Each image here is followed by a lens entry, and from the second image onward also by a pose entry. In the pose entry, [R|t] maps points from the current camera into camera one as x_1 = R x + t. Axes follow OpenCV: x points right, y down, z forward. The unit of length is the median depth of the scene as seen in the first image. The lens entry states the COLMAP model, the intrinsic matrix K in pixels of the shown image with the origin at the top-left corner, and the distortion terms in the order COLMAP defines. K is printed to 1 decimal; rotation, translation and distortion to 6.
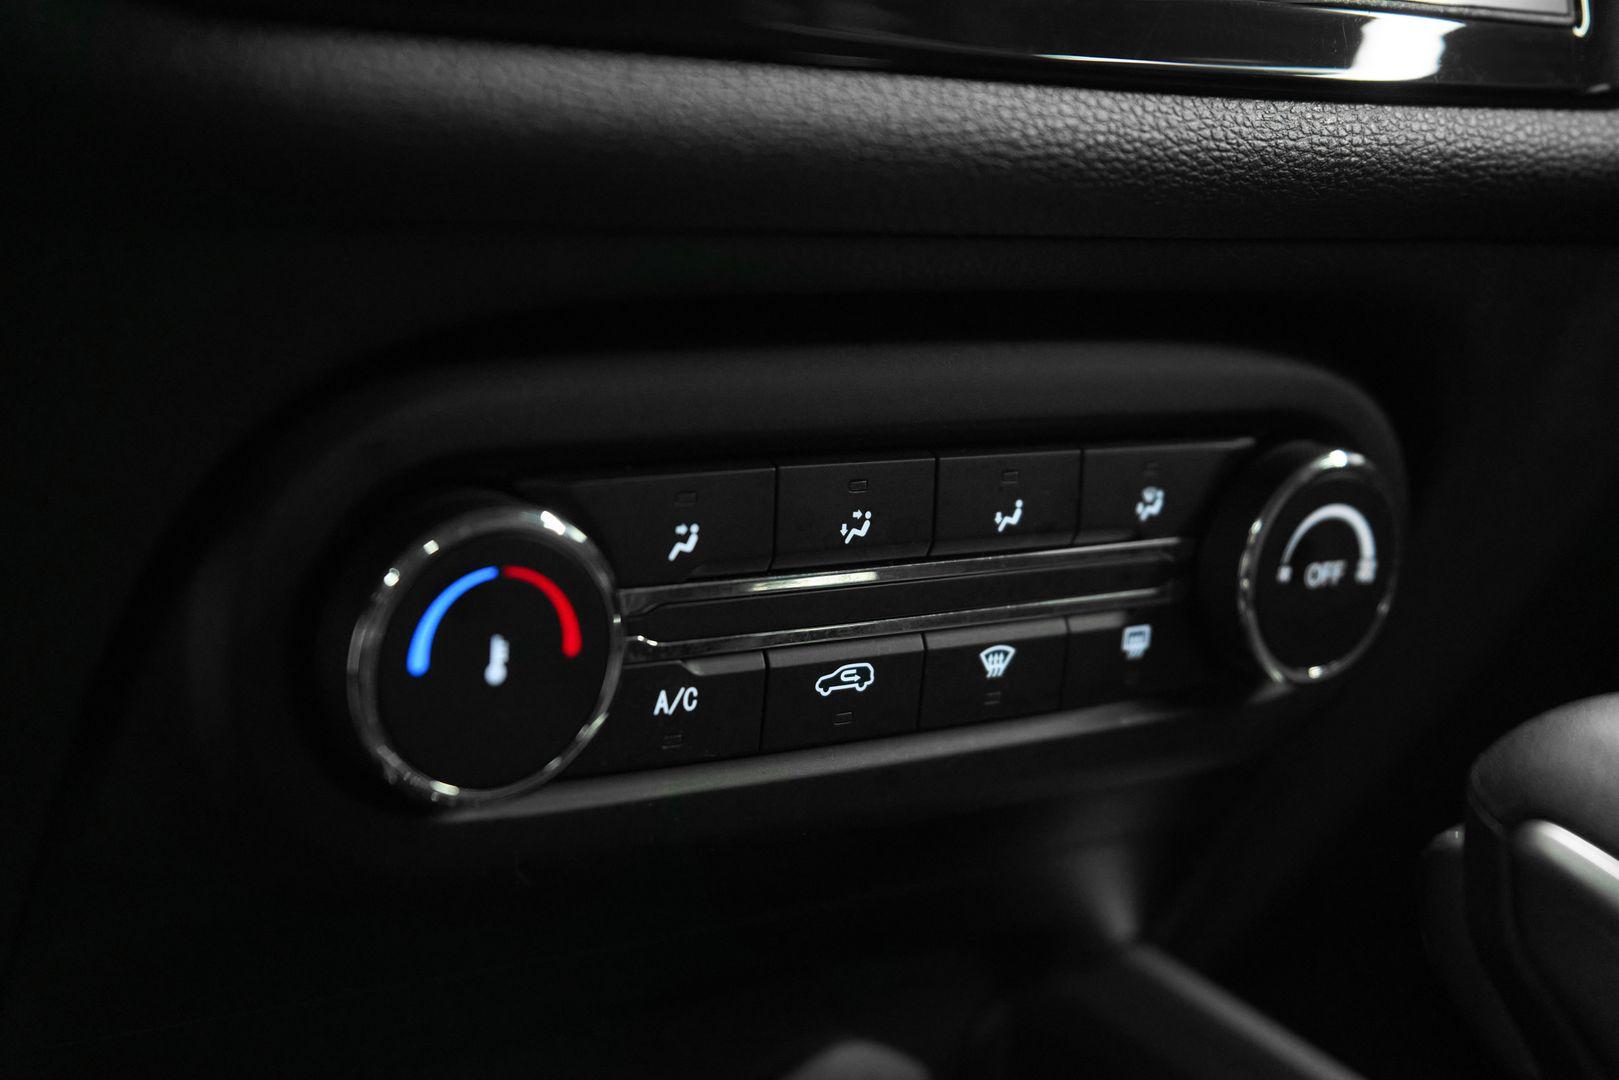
lens RADIAL K [[2317.6, 0, 797.3], [0, 2317.6, 546.8], [0, 0, 1]] dist [0.048694, 0.000000]
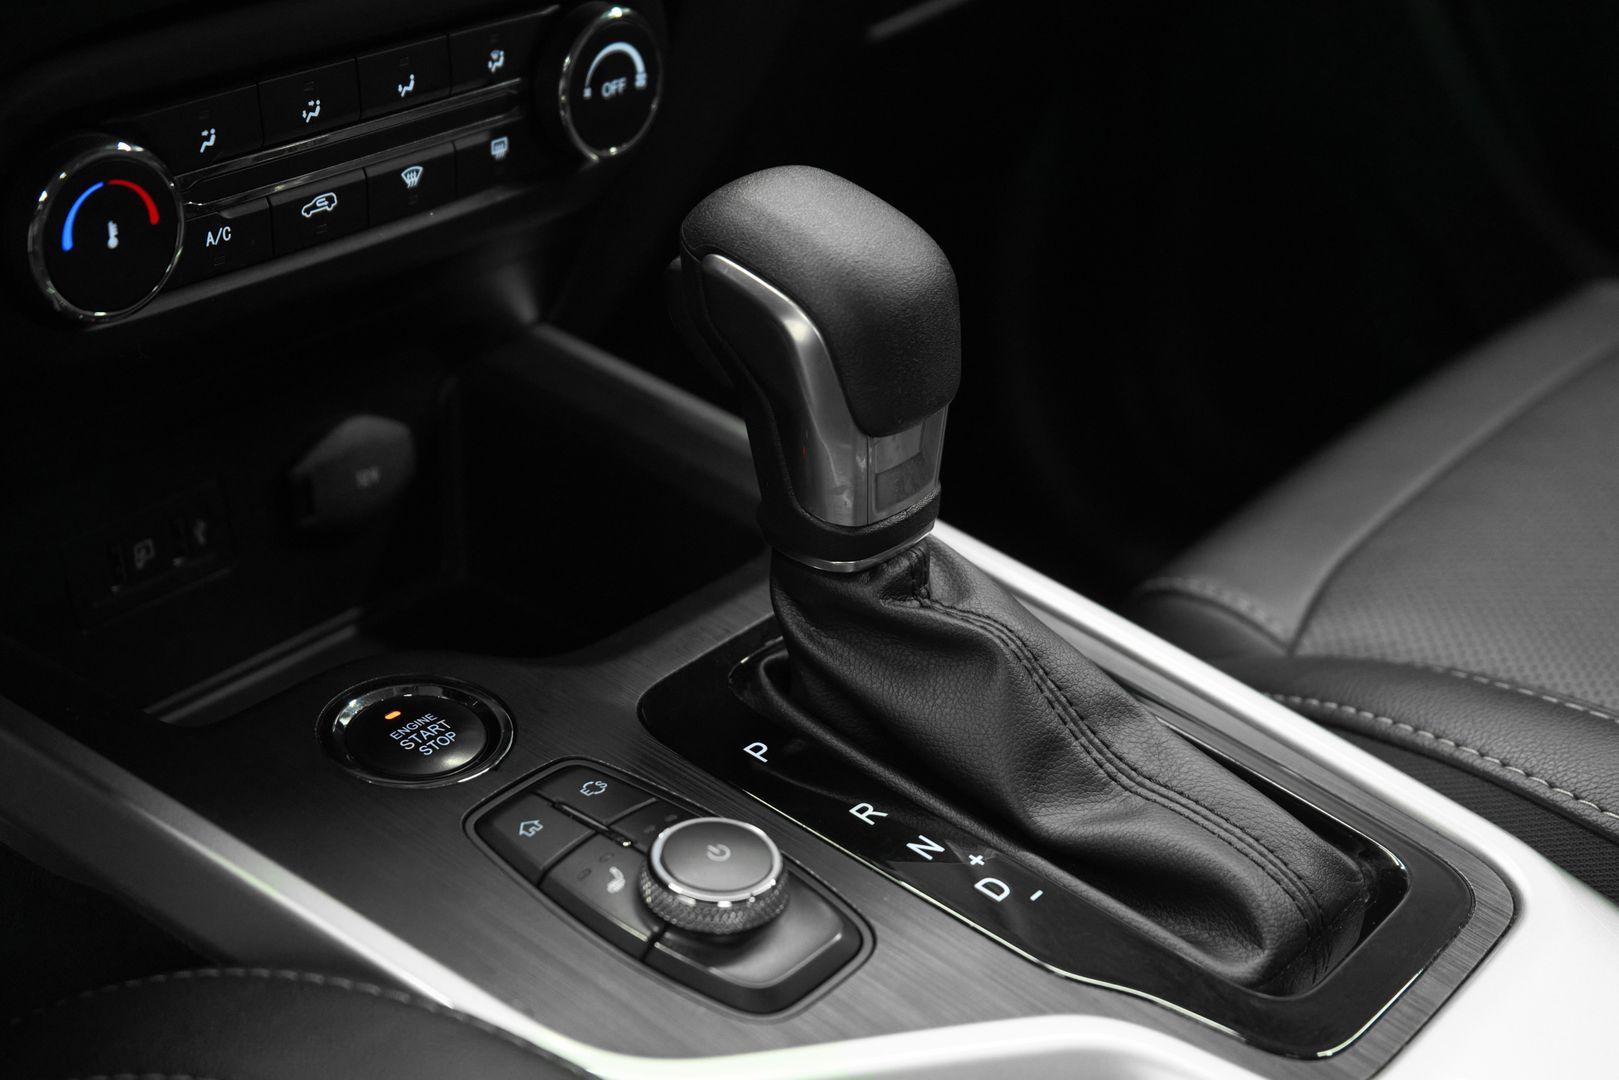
lens RADIAL K [[2317.6, 0, 796.6], [0, 2317.6, 545.1], [0, 0, 1]] dist [0.048694, 0.000000]
pose [[0.967981, -0.154924, 0.197513, -0.013748], [0.092965, 0.952129, 0.291218, -0.152823], [-0.233175, -0.263531, 0.936045, -0.639228]]
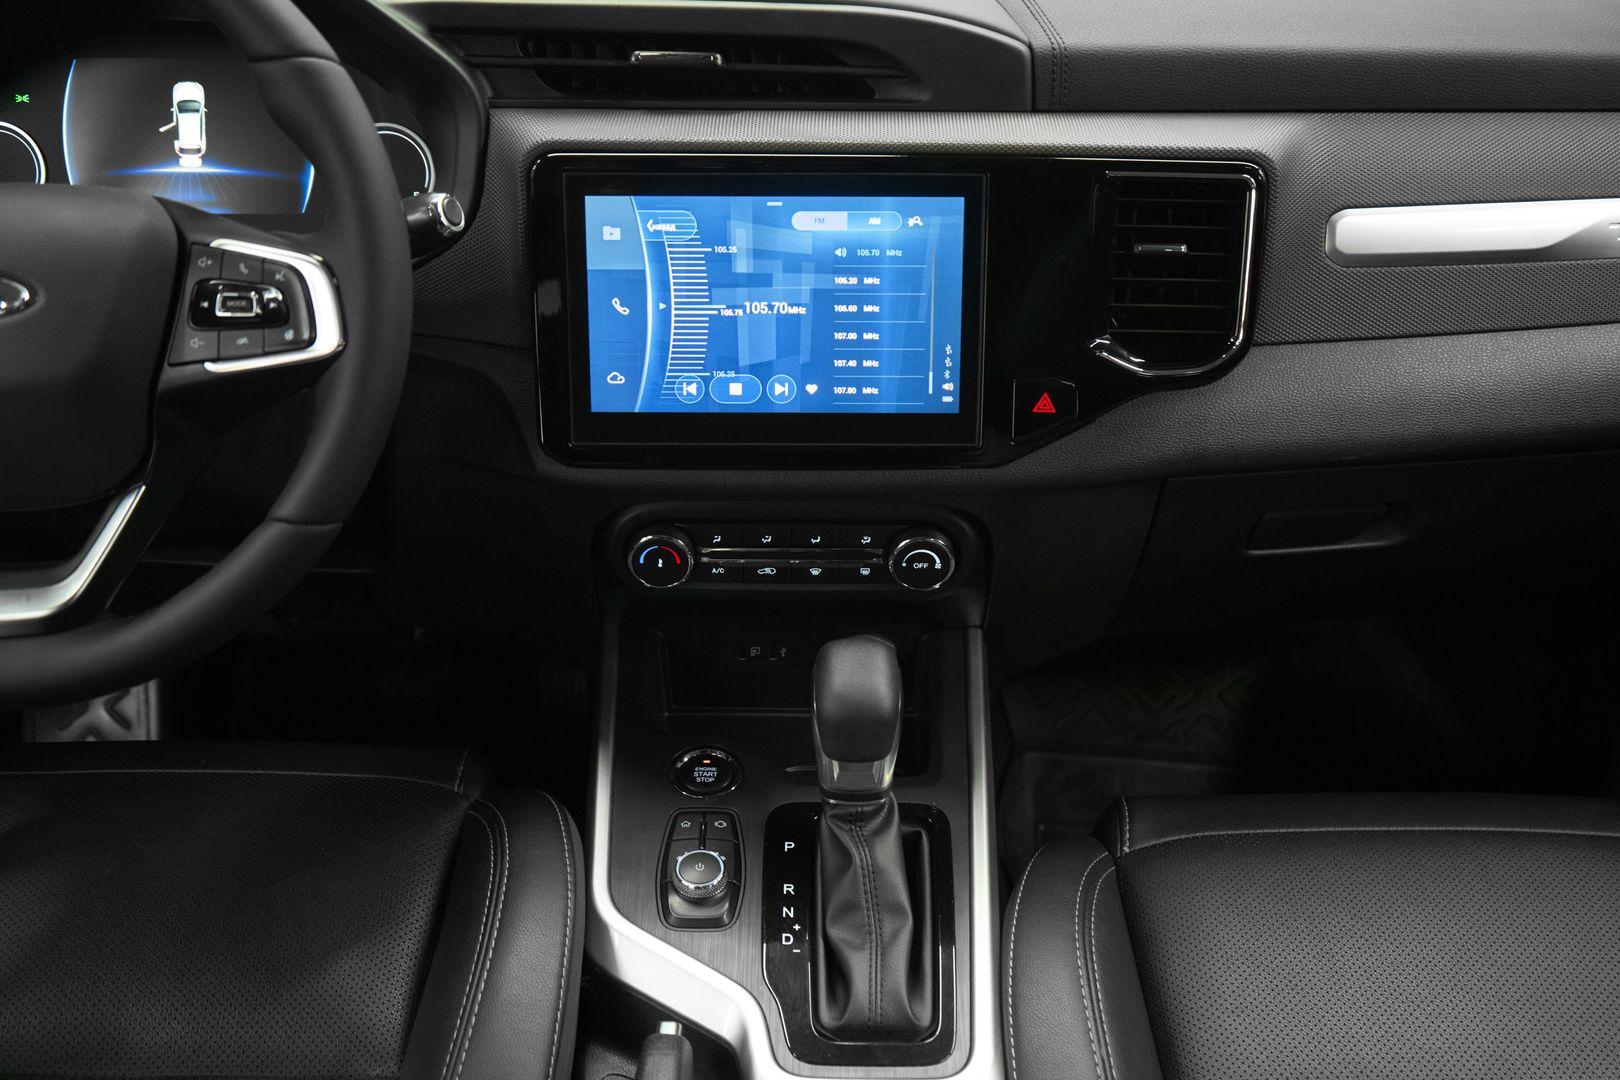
lens RADIAL K [[1868.3, 0, 801.1], [0, 1868.3, 534.3], [0, 0, 1]] dist [-0.010380, 0.000000]
pose [[0.801730, 0.272171, -0.532120, 1.753966], [-0.075453, 0.929266, 0.361623, -1.166204], [0.592905, -0.249774, 0.765557, -1.442763]]
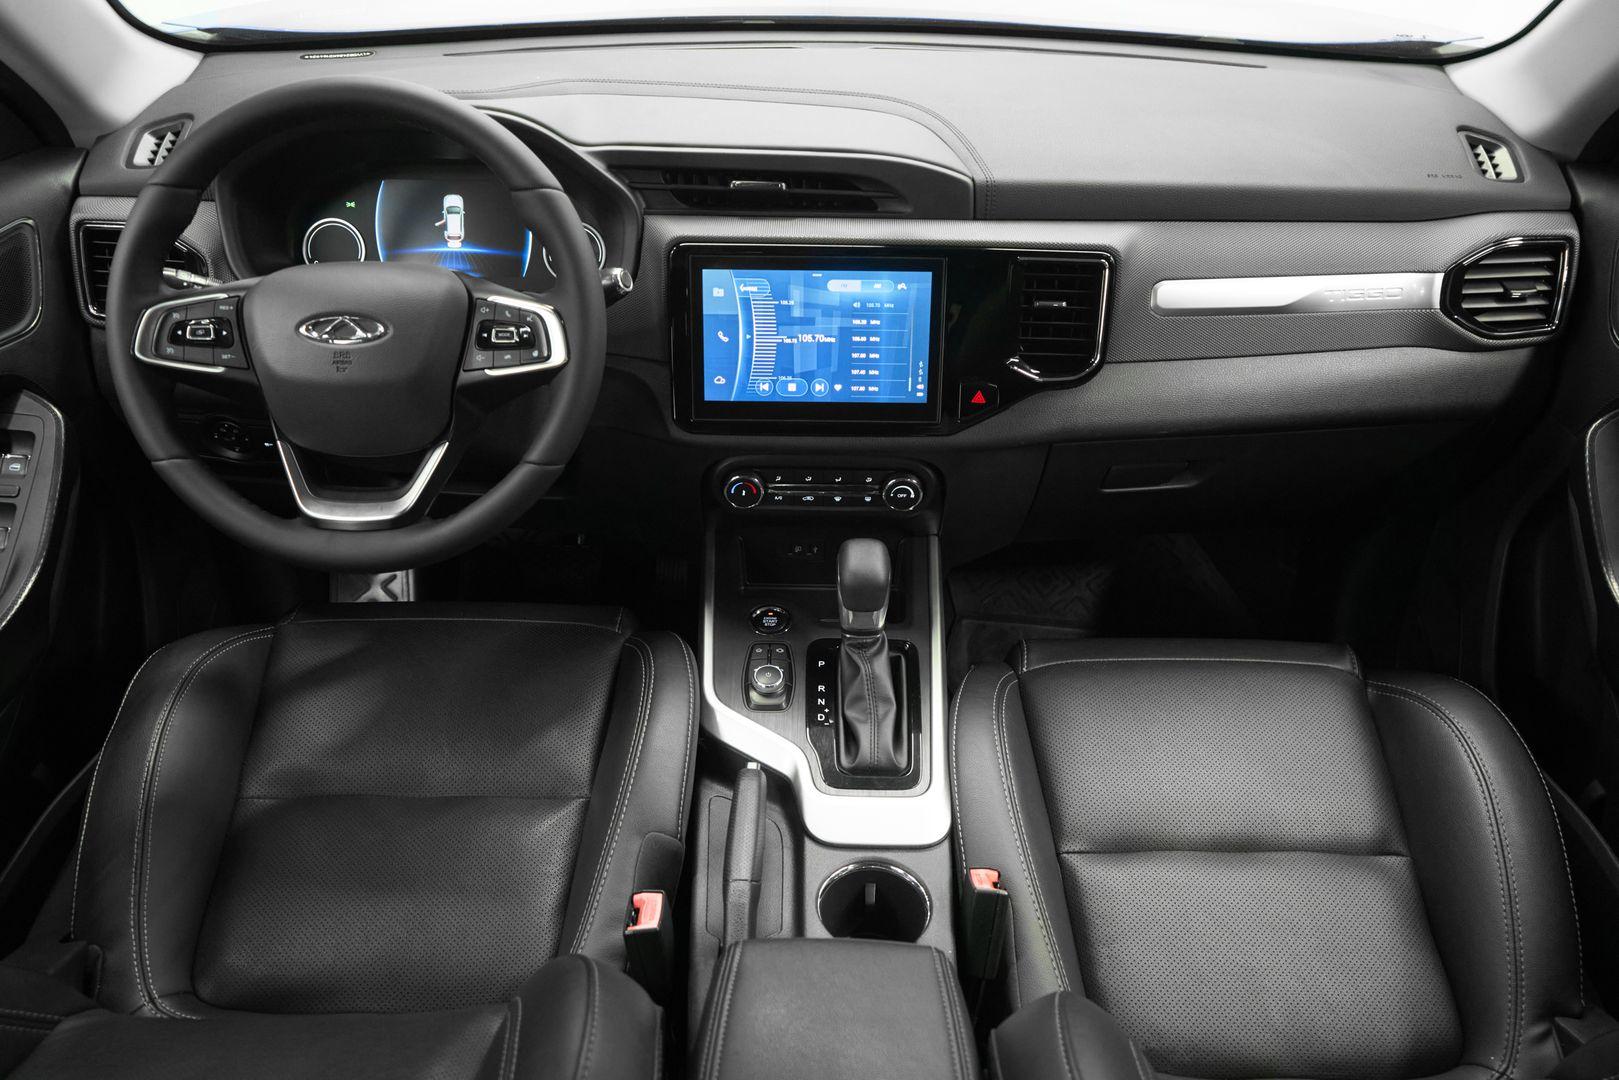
lens RADIAL K [[1303.1, 0, 806.2], [0, 1303.1, 543.5], [0, 0, 1]] dist [-0.007389, 0.018093]
pose [[0.800621, 0.300149, -0.518571, 1.957037], [-0.082611, 0.912513, 0.400619, -1.299993], [0.593448, -0.277904, 0.755373, -1.853221]]
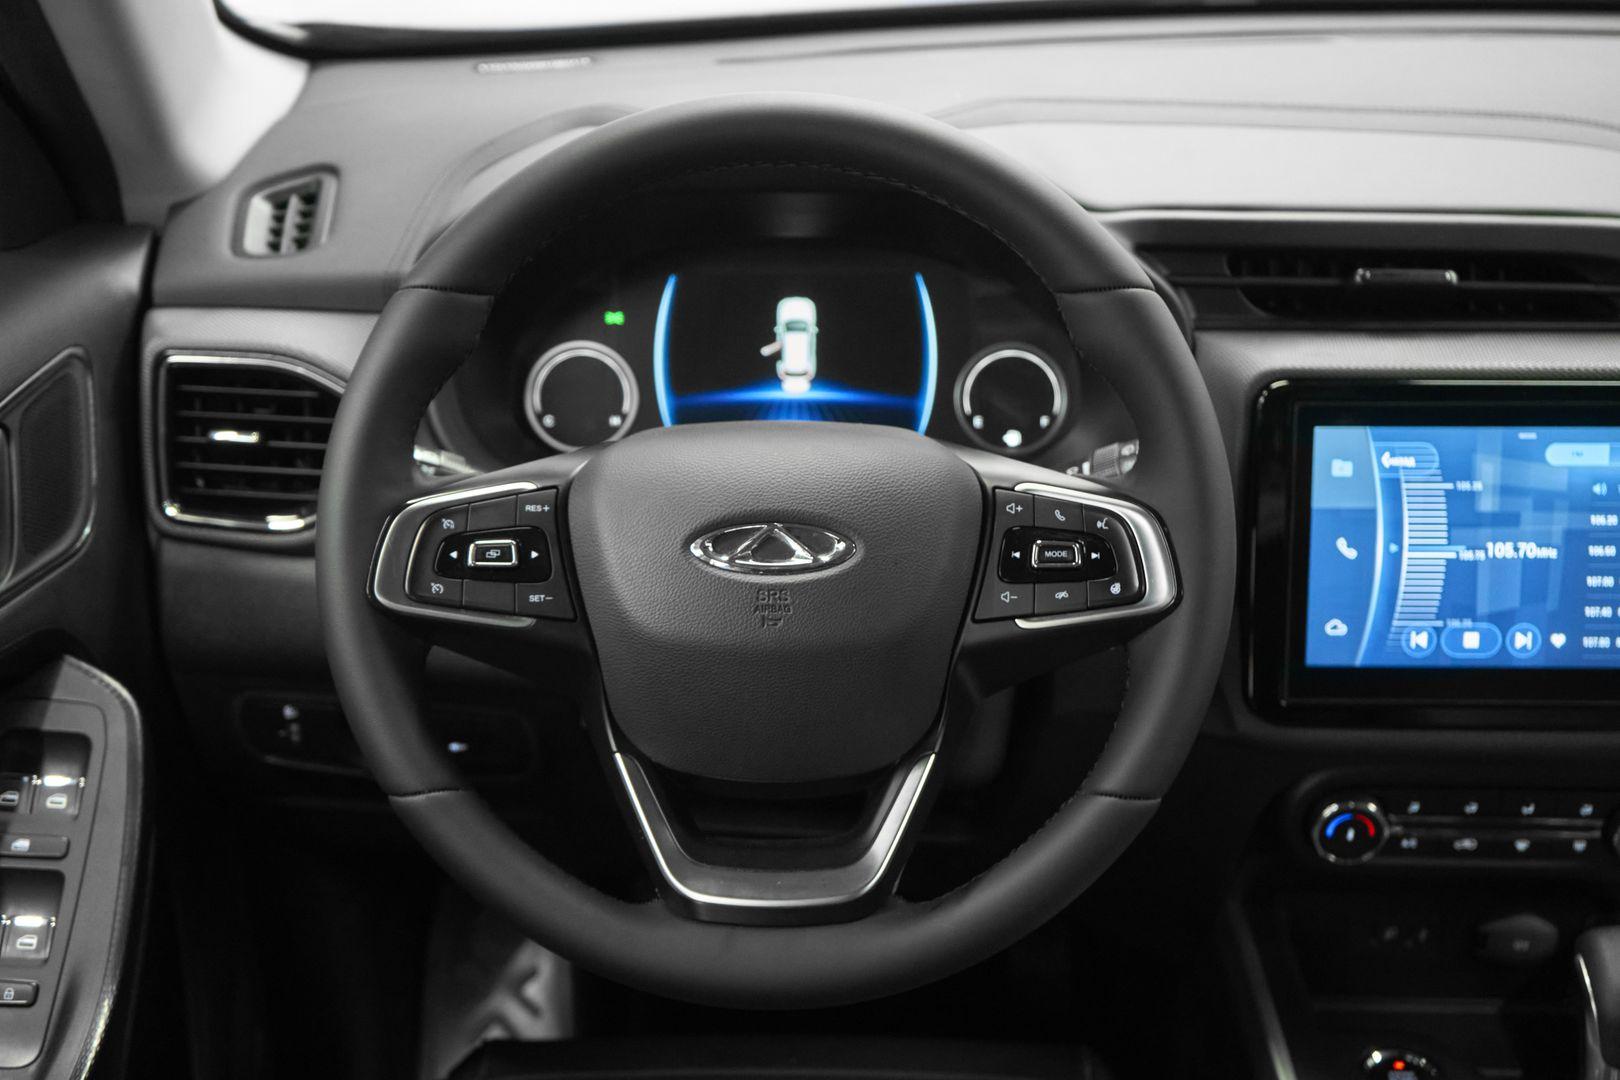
lens RADIAL K [[2173.8, 0, 803.5], [0, 2173.8, 539.8], [0, 0, 1]] dist [0.058537, 0.000000]
pose [[0.791026, 0.214309, -0.573018, 1.022085], [-0.069072, 0.961933, 0.264412, -1.189747], [0.607871, -0.169577, 0.775717, -2.129732]]
